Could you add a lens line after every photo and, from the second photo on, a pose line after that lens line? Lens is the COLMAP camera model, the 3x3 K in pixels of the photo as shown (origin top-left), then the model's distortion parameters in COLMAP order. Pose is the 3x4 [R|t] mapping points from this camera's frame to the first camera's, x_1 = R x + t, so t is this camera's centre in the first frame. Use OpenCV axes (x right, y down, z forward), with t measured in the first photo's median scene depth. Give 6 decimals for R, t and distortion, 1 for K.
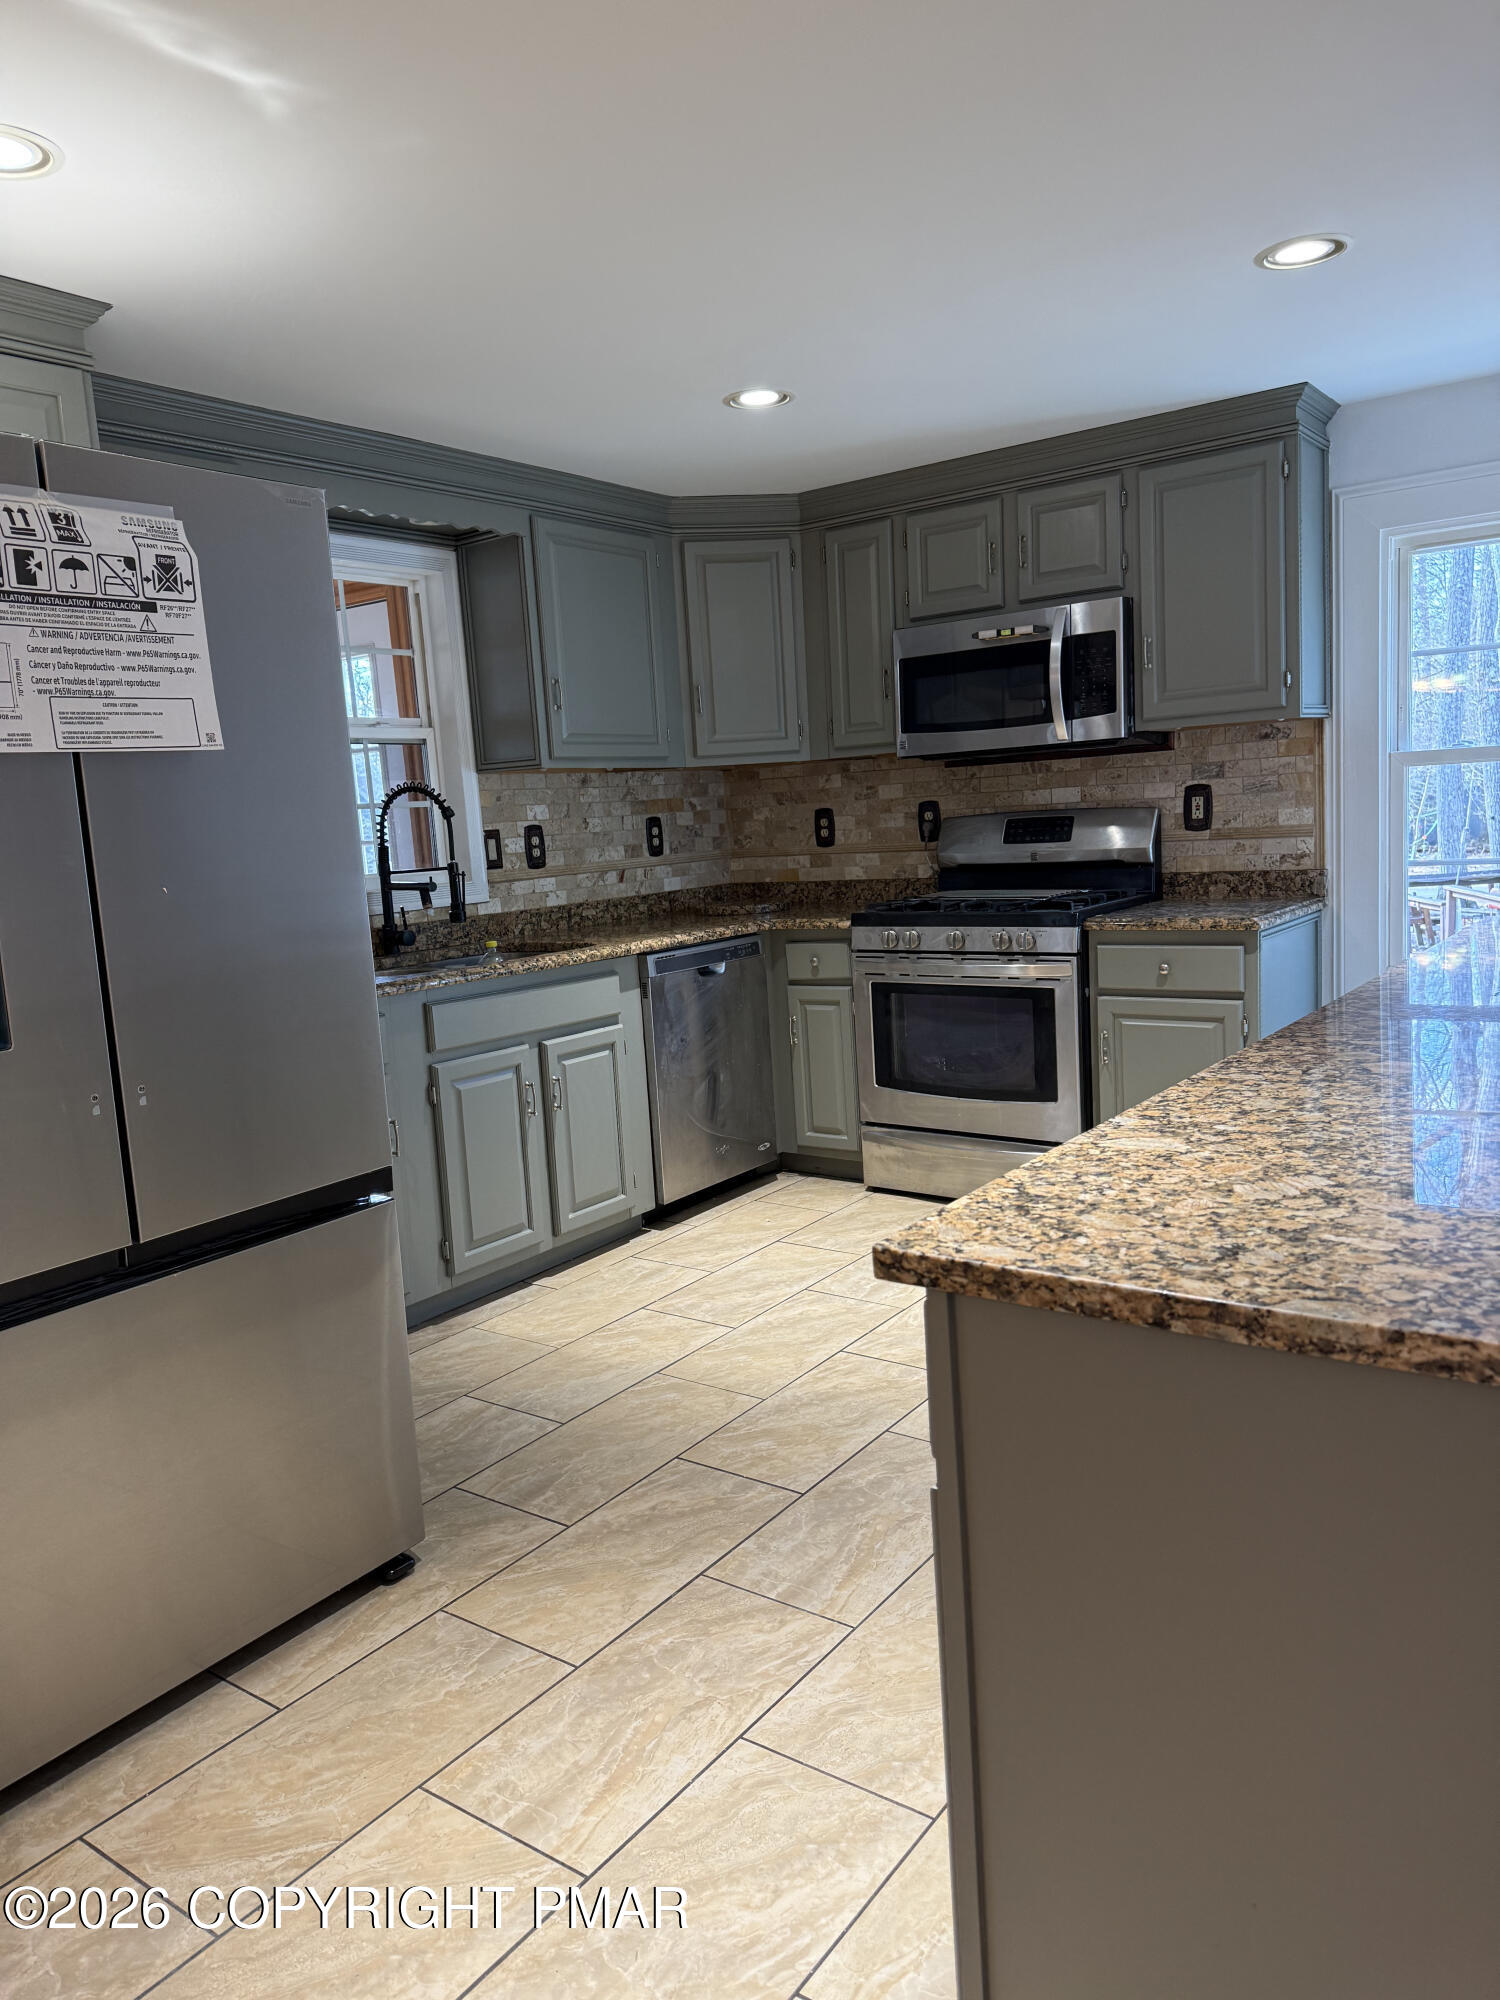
lens RADIAL K [[1419.9, 0, 748.8], [0, 1419.9, 1016.0], [0, 0, 1]] dist [-0.001127, -0.018550]
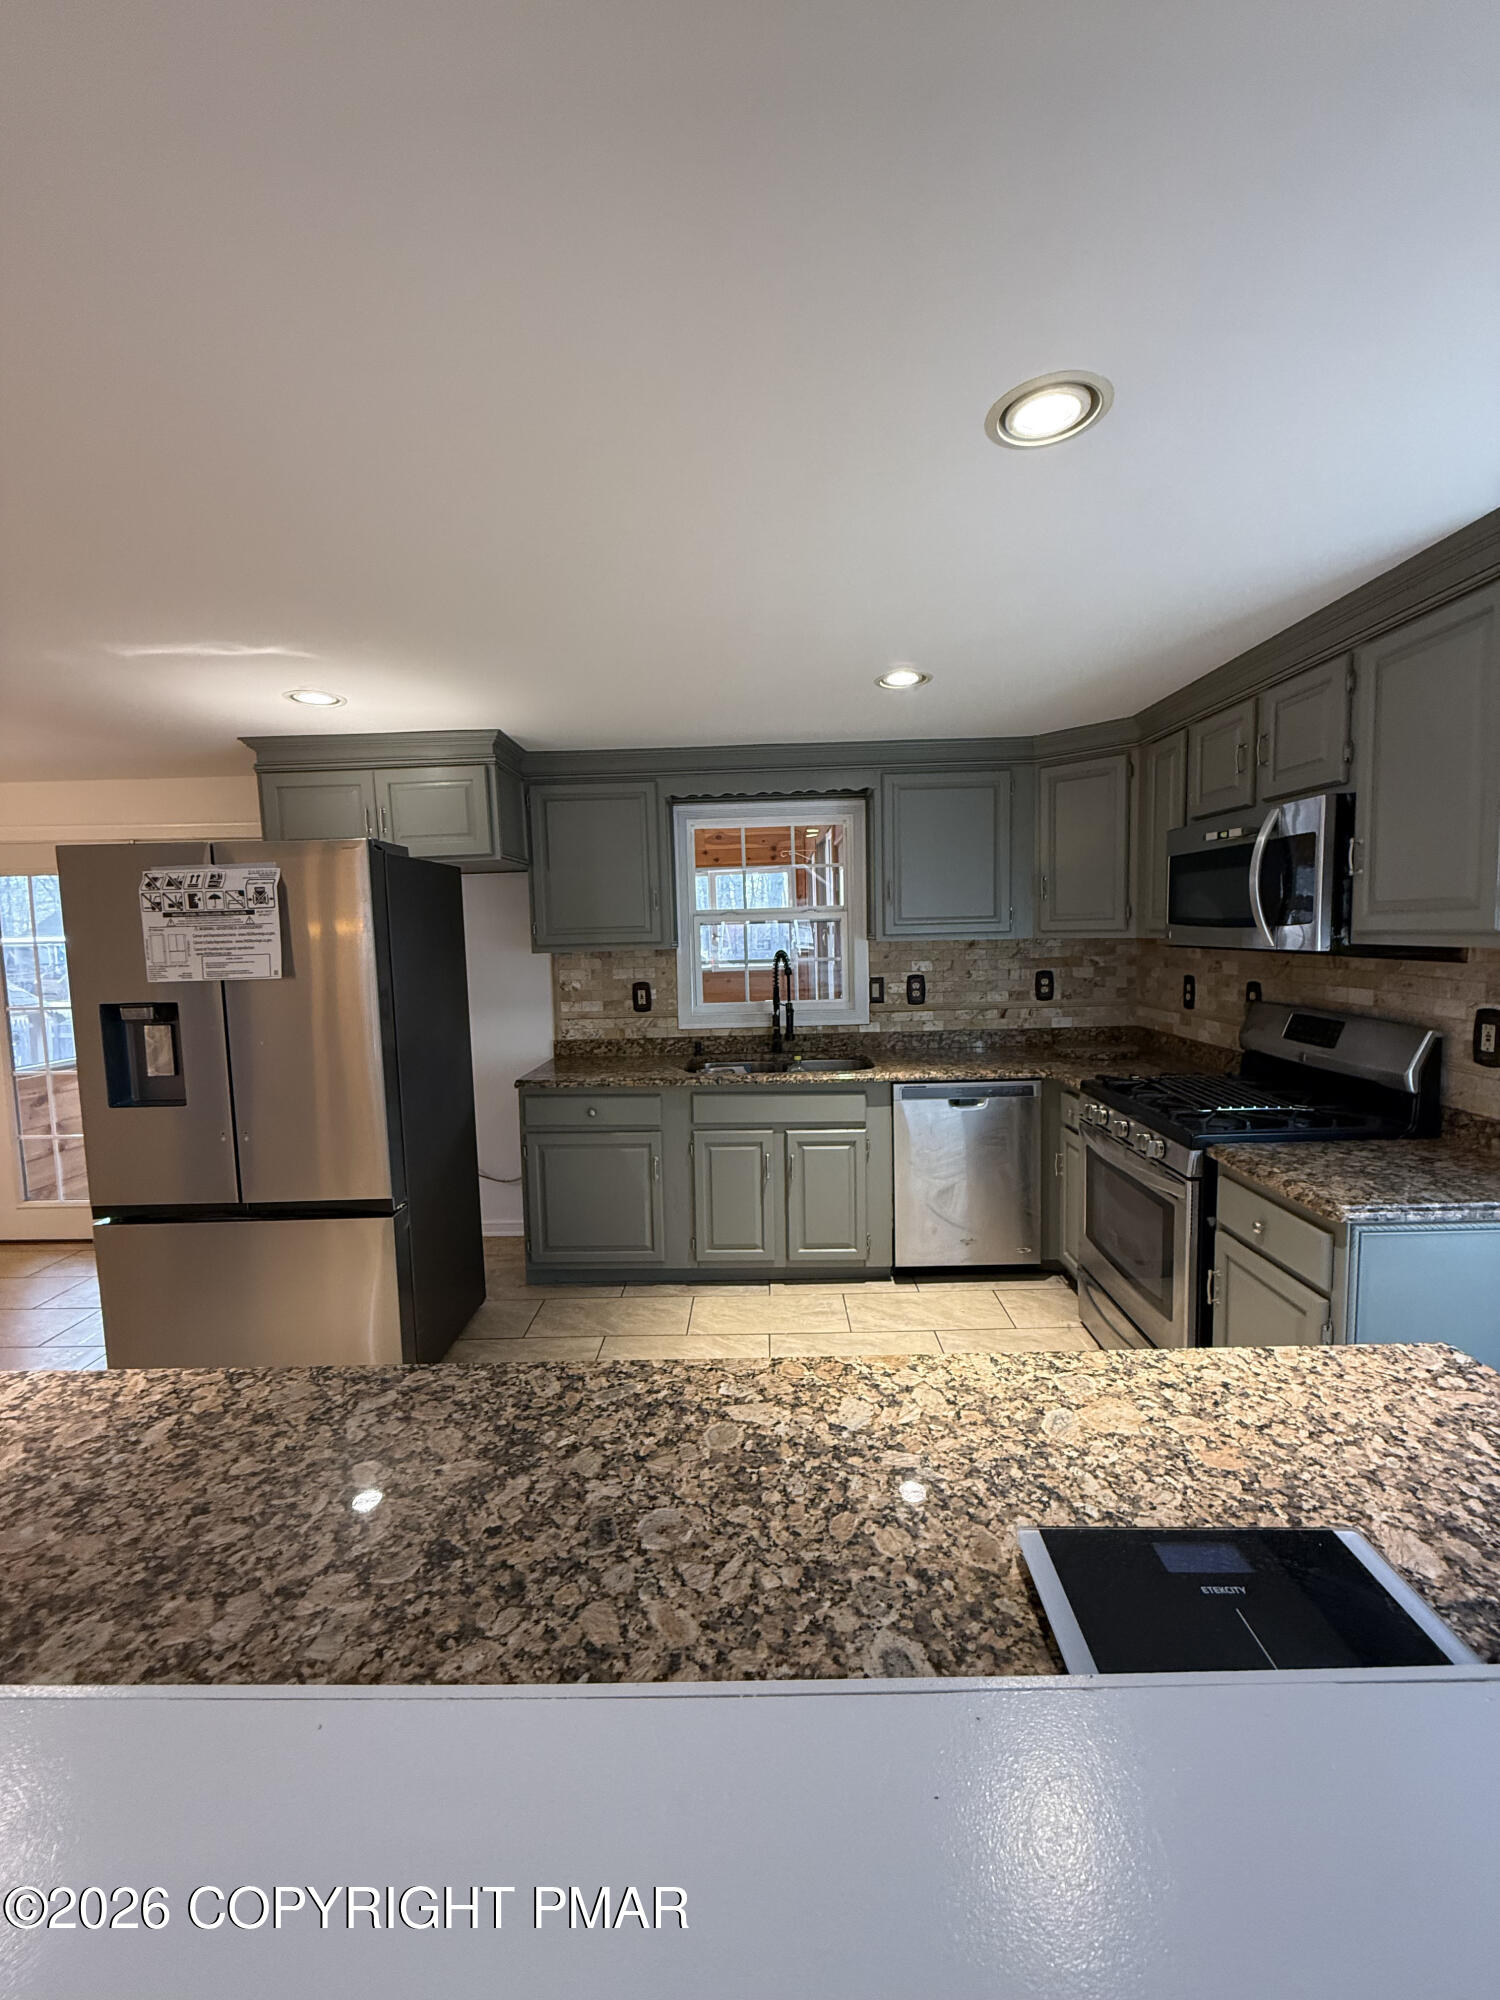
lens RADIAL K [[799.3, 0, 746.6], [0, 799.3, 985.2], [0, 0, 1]] dist [-0.004297, -0.000095]
pose [[0.580009, 0.105273, -0.807779, 0.446442], [-0.125254, 0.991348, 0.039260, -0.145830], [0.804923, 0.078406, 0.588176, 0.411852]]
